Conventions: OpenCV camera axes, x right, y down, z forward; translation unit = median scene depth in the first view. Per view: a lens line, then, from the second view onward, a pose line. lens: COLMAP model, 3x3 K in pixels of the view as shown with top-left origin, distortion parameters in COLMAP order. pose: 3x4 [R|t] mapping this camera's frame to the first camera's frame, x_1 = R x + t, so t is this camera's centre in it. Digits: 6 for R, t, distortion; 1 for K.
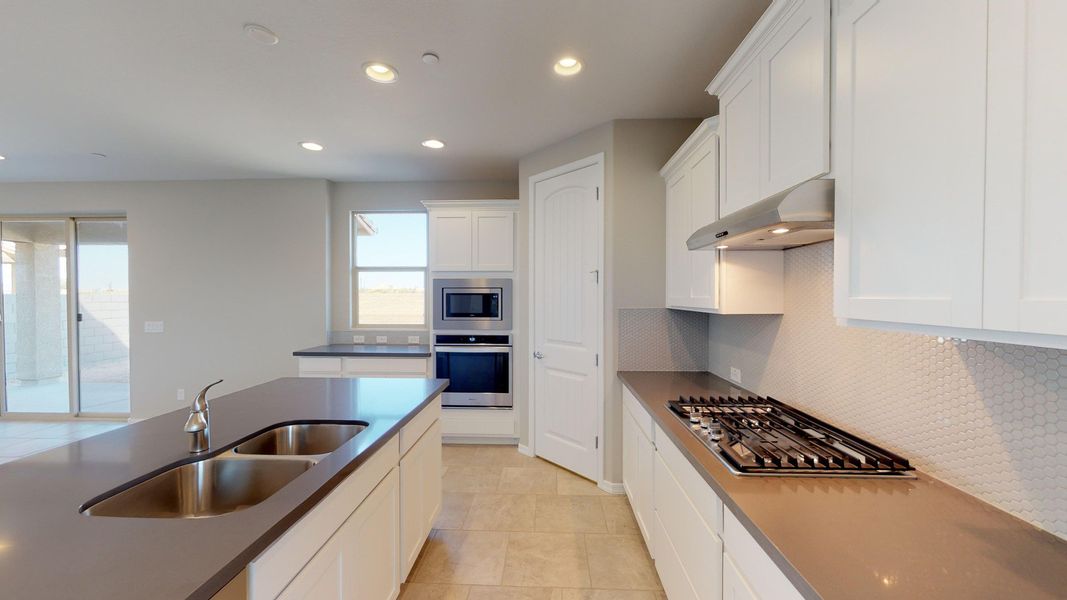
lens RADIAL K [[390.8, 0, 532.4], [0, 390.8, 300.5], [0, 0, 1]] dist [-0.000133, -0.000085]
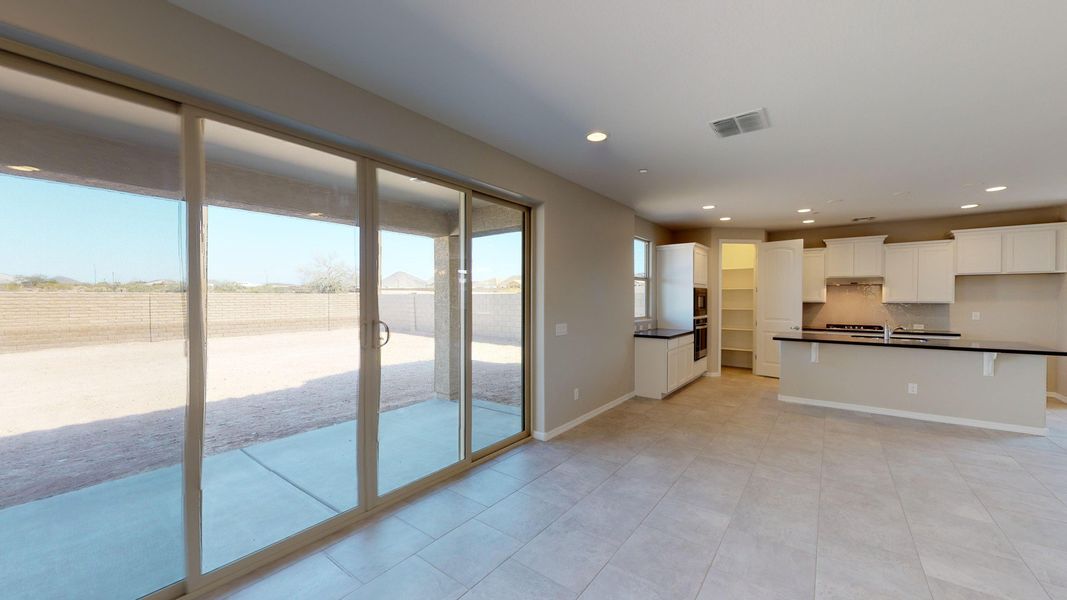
lens RADIAL K [[390.8, 0, 536.9], [0, 390.8, 300.4], [0, 0, 1]] dist [-0.000133, -0.000085]
pose [[0.563341, -0.002535, 0.826221, -2.100271], [0.008800, 0.999957, -0.002932, 0.000731], [-0.826178, 0.008923, 0.563339, 0.606793]]
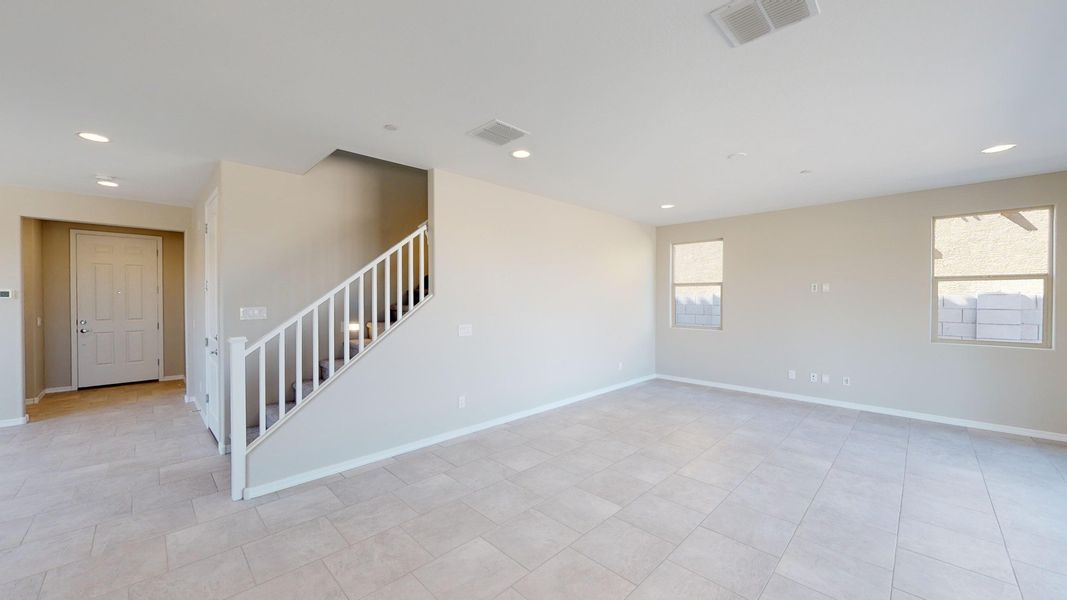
lens RADIAL K [[390.8, 0, 530.9], [0, 390.8, 303.8], [0, 0, 1]] dist [-0.000133, -0.000085]
pose [[-0.670649, 0.010617, -0.741699, -0.694823], [-0.007022, 0.999762, 0.020661, -0.006560], [0.741742, 0.019064, -0.670414, 0.822435]]
